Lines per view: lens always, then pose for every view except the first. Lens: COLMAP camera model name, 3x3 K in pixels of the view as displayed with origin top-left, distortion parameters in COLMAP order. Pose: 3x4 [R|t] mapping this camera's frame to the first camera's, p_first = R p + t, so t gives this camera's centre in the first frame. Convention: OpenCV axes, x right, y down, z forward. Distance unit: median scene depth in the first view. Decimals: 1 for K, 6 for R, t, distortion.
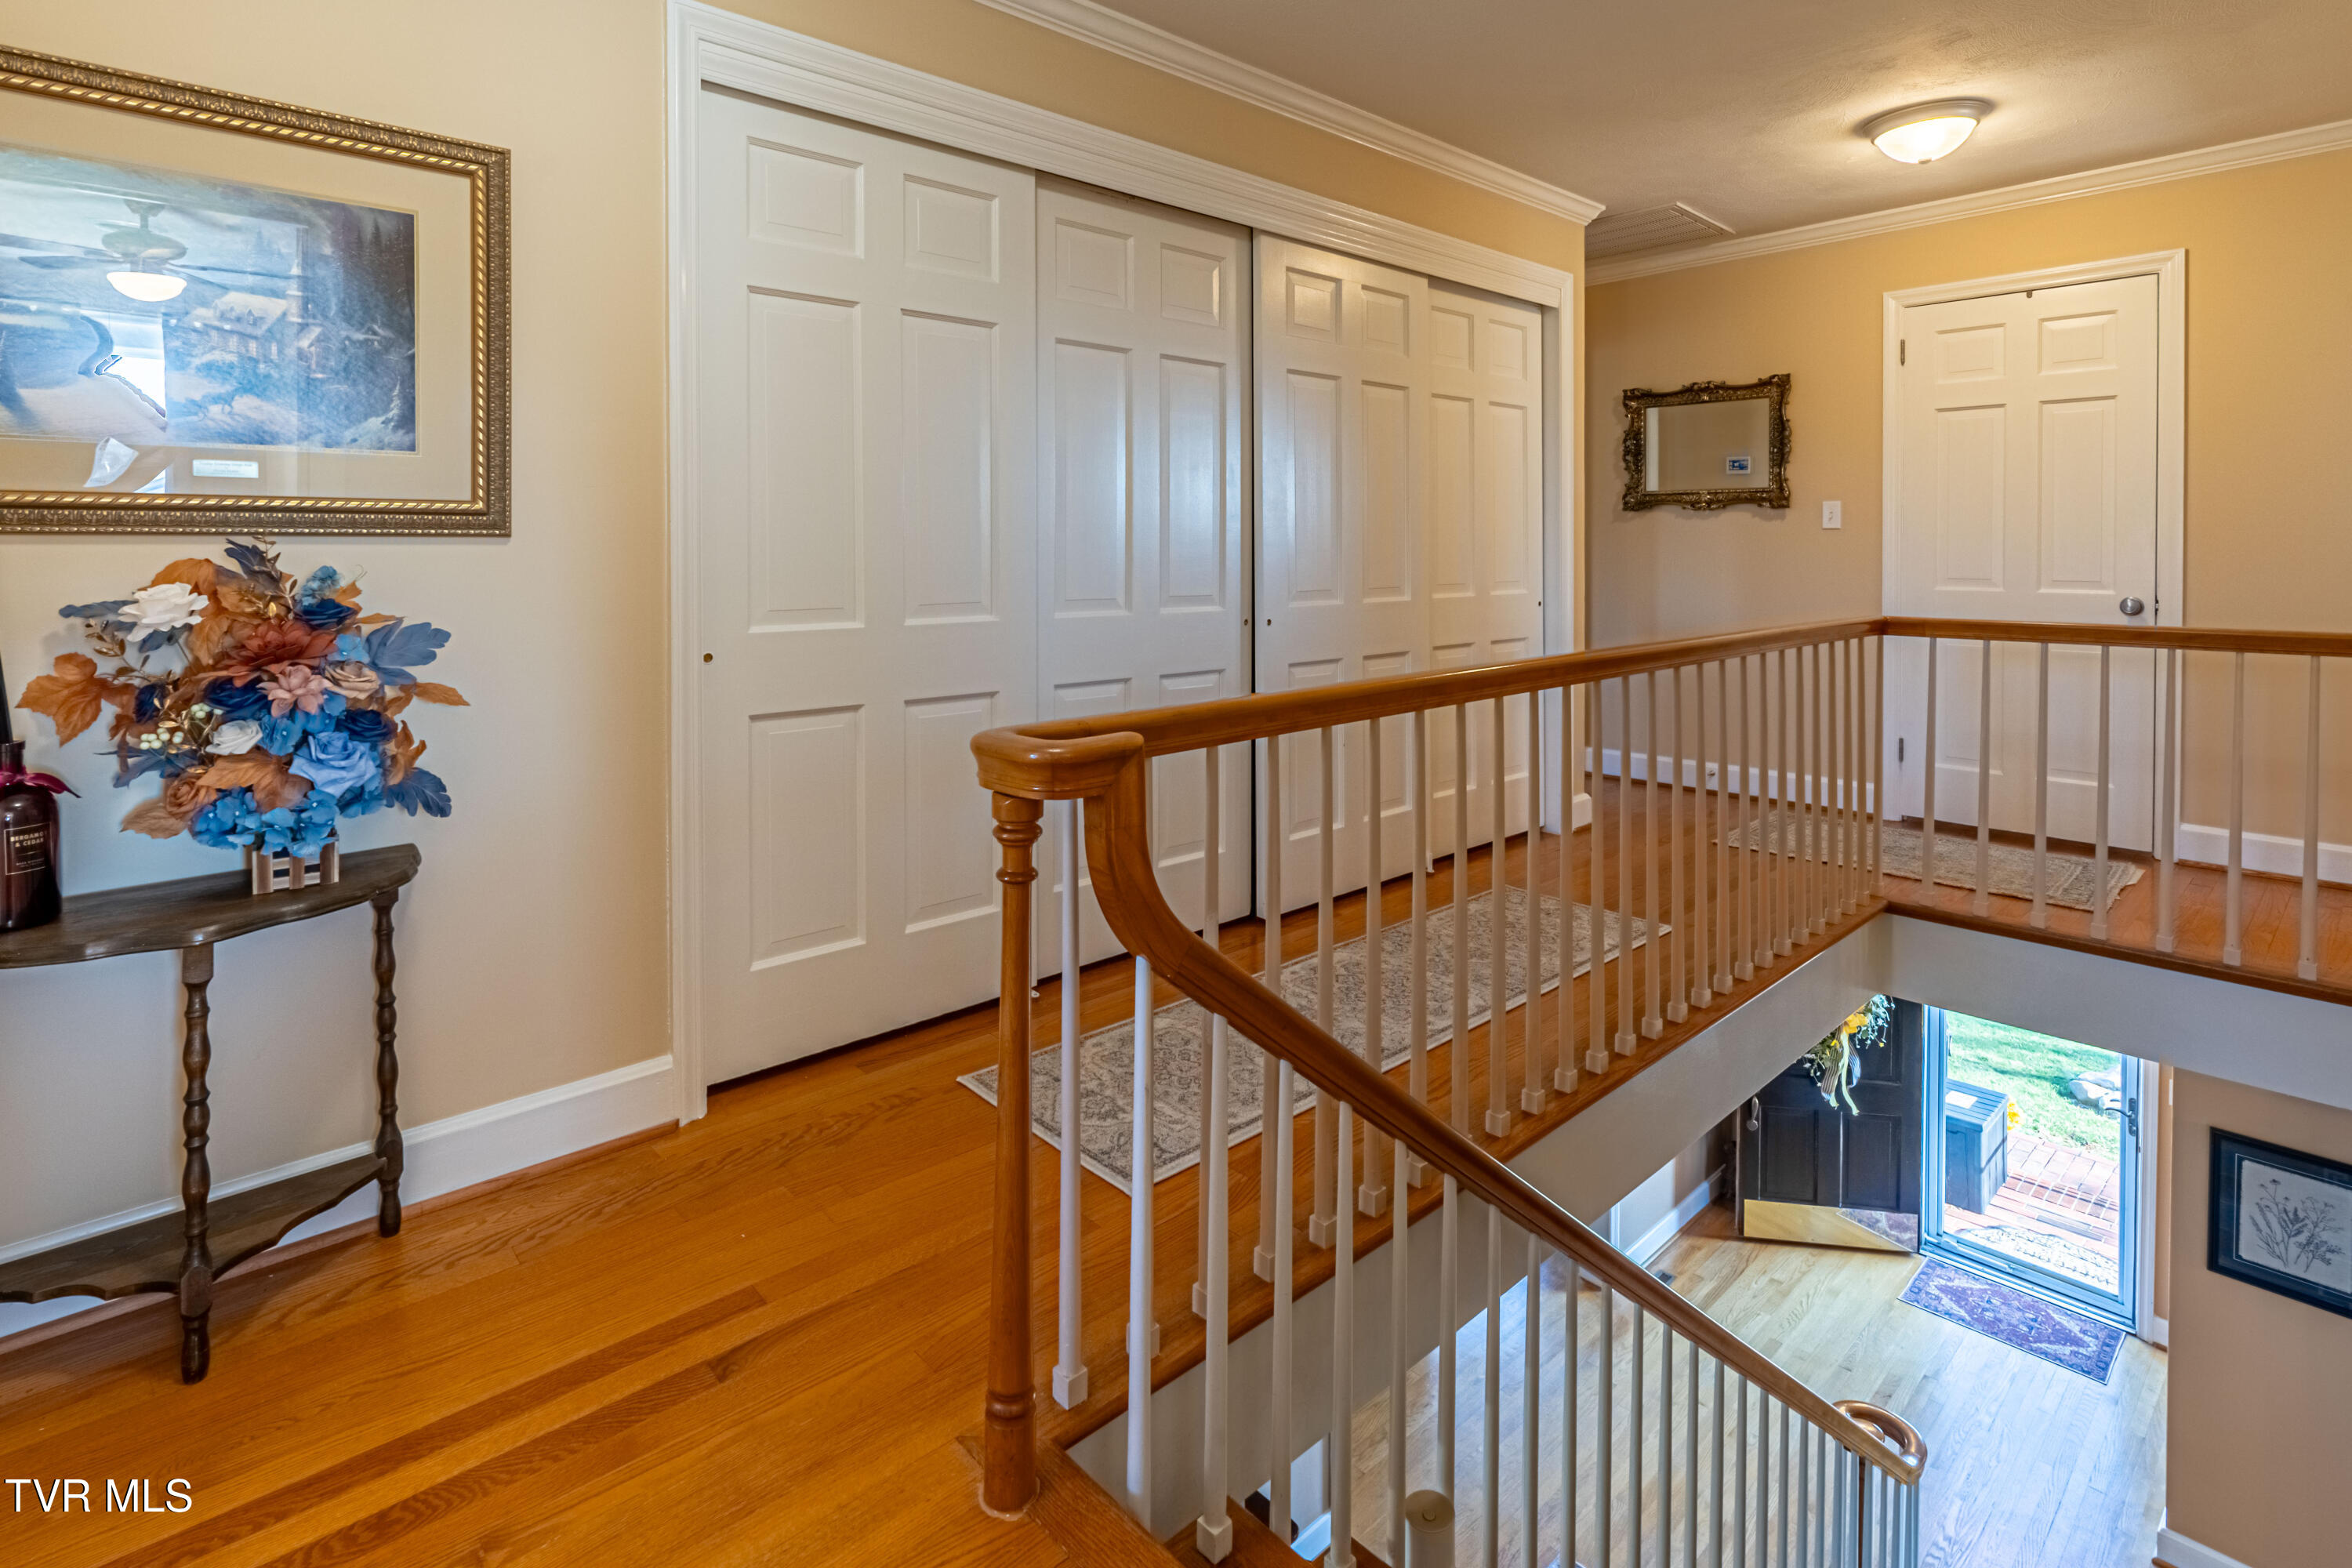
lens RADIAL K [[1122.9, 0, 1176.3], [0, 1122.9, 743.4], [0, 0, 1]] dist [0.001345, 0.000070]
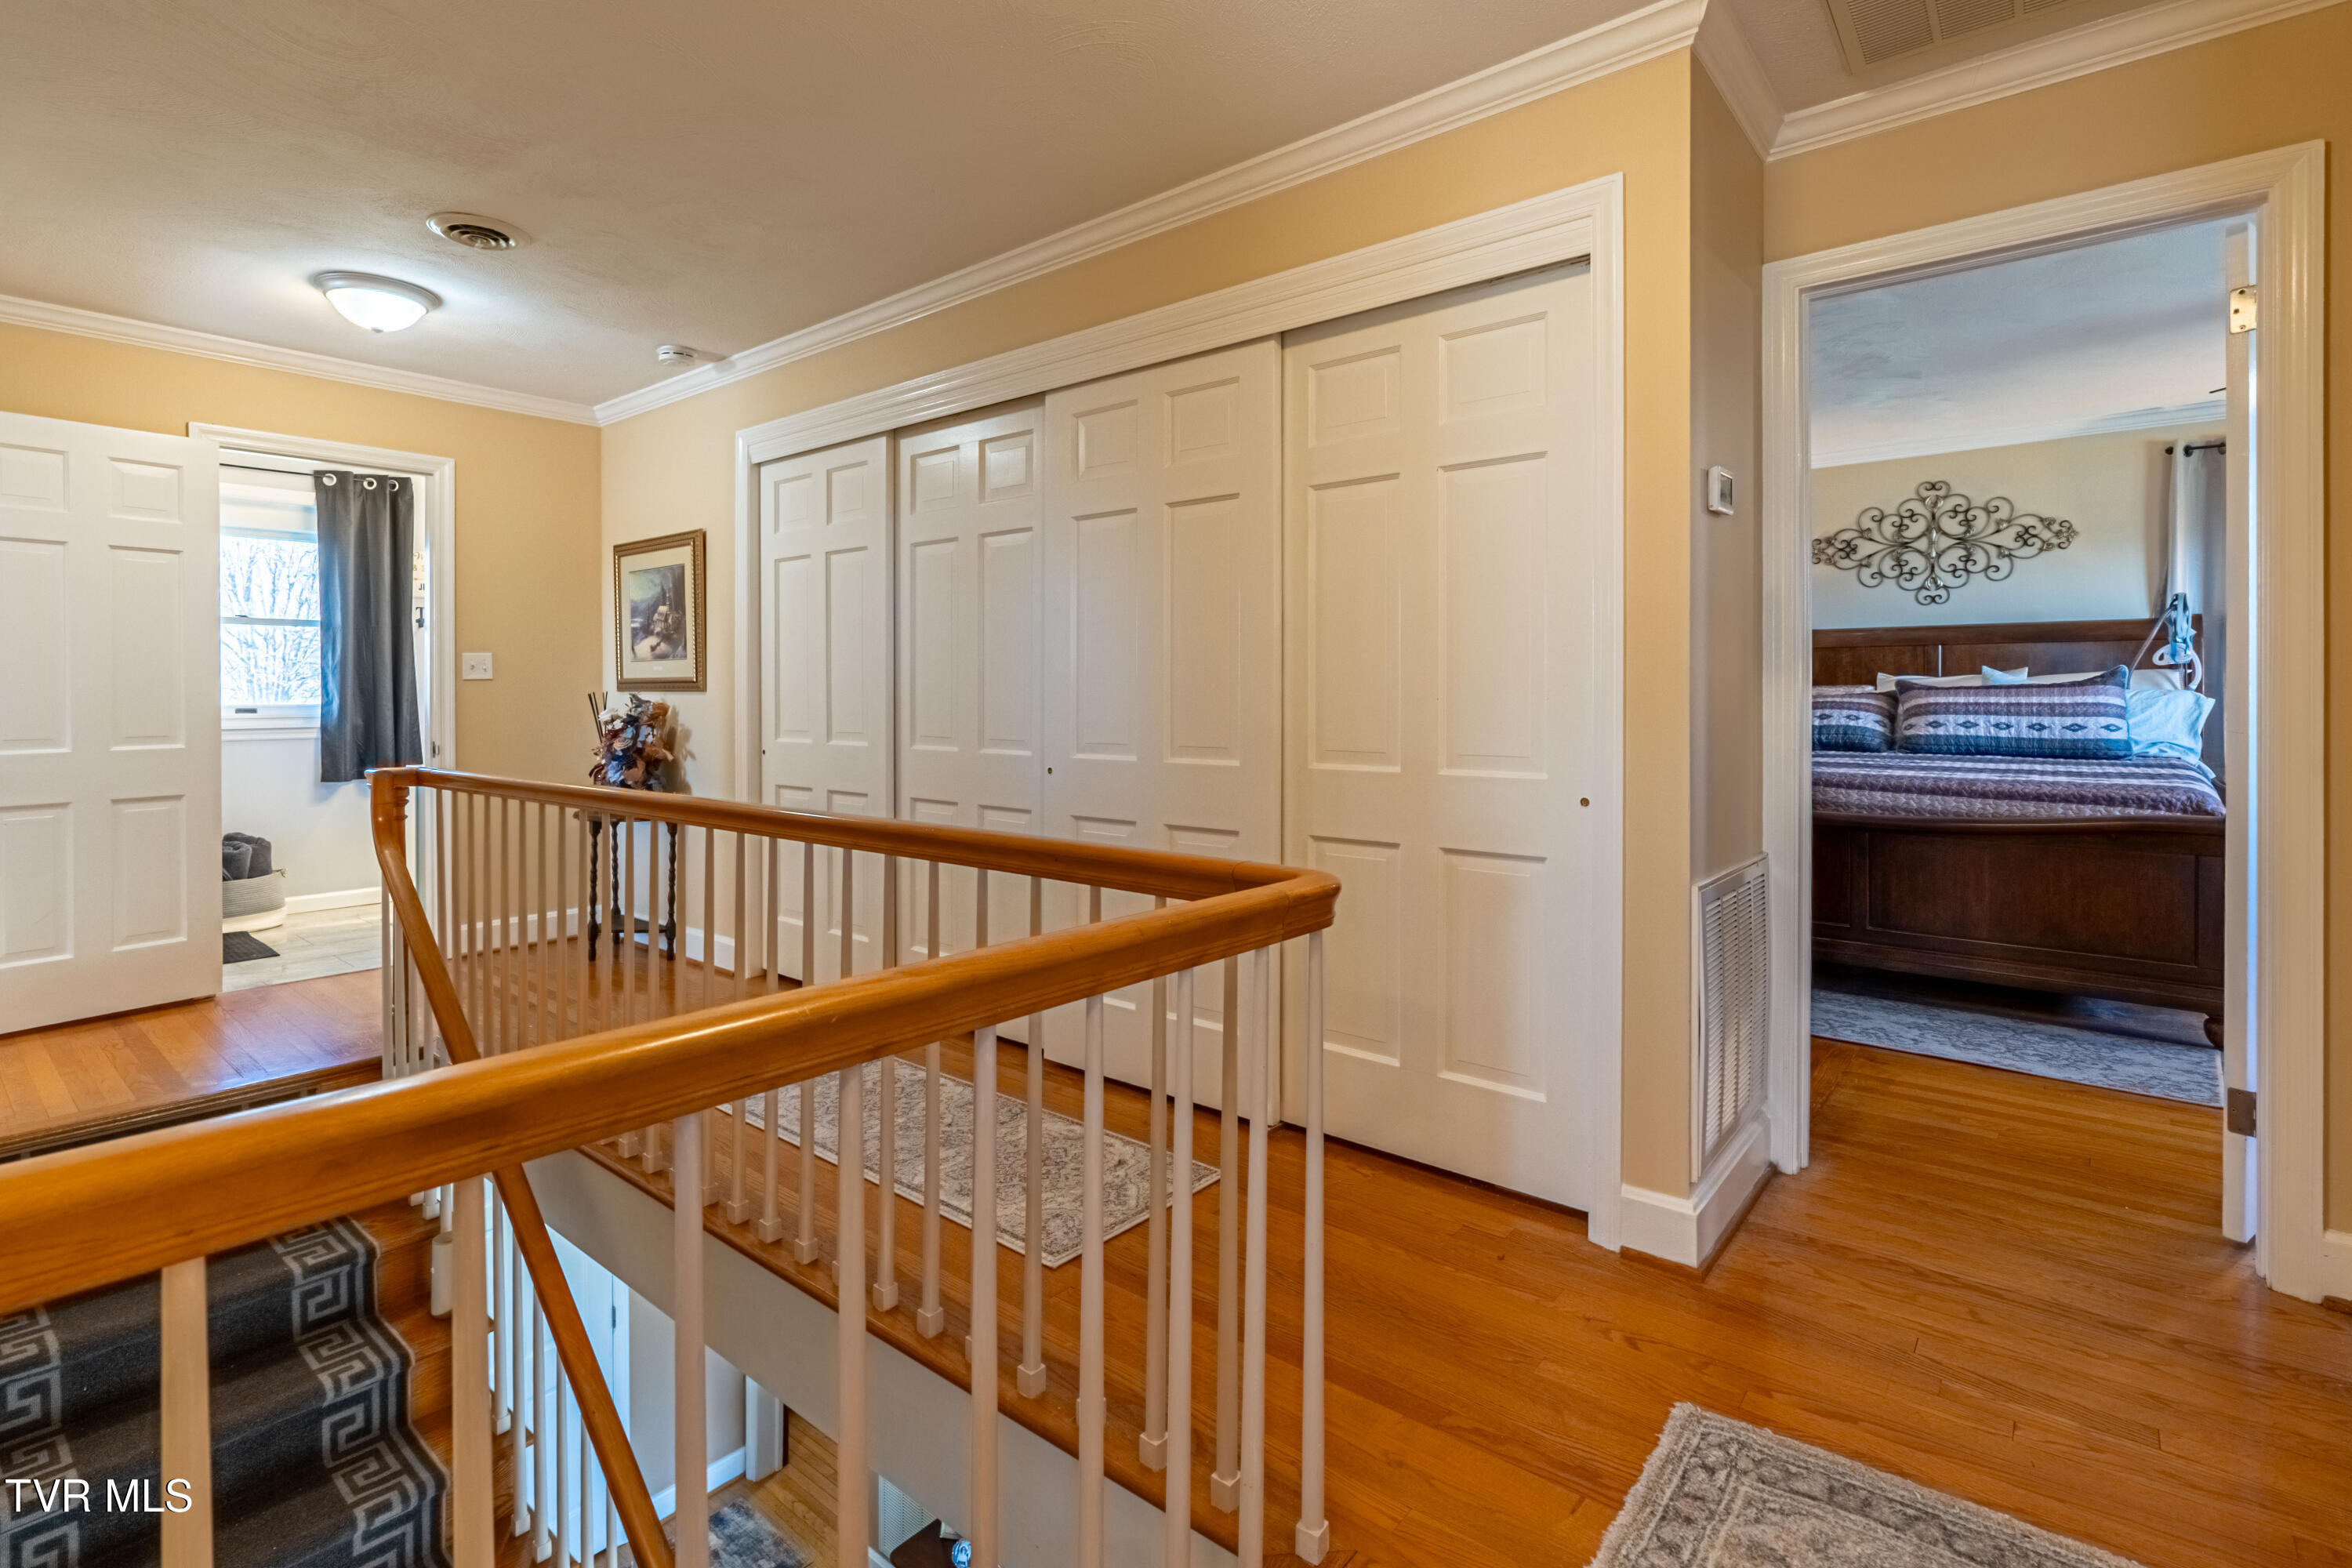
lens RADIAL K [[1085.0, 0, 1172.2], [0, 1085.0, 873.4], [0, 0, 1]] dist [-0.000765, 0.000164]
pose [[0.147464, 0.160777, -0.975912, 1.249622], [-0.171986, 0.975836, 0.134777, -0.195623], [0.974000, 0.147968, 0.171552, 1.104320]]
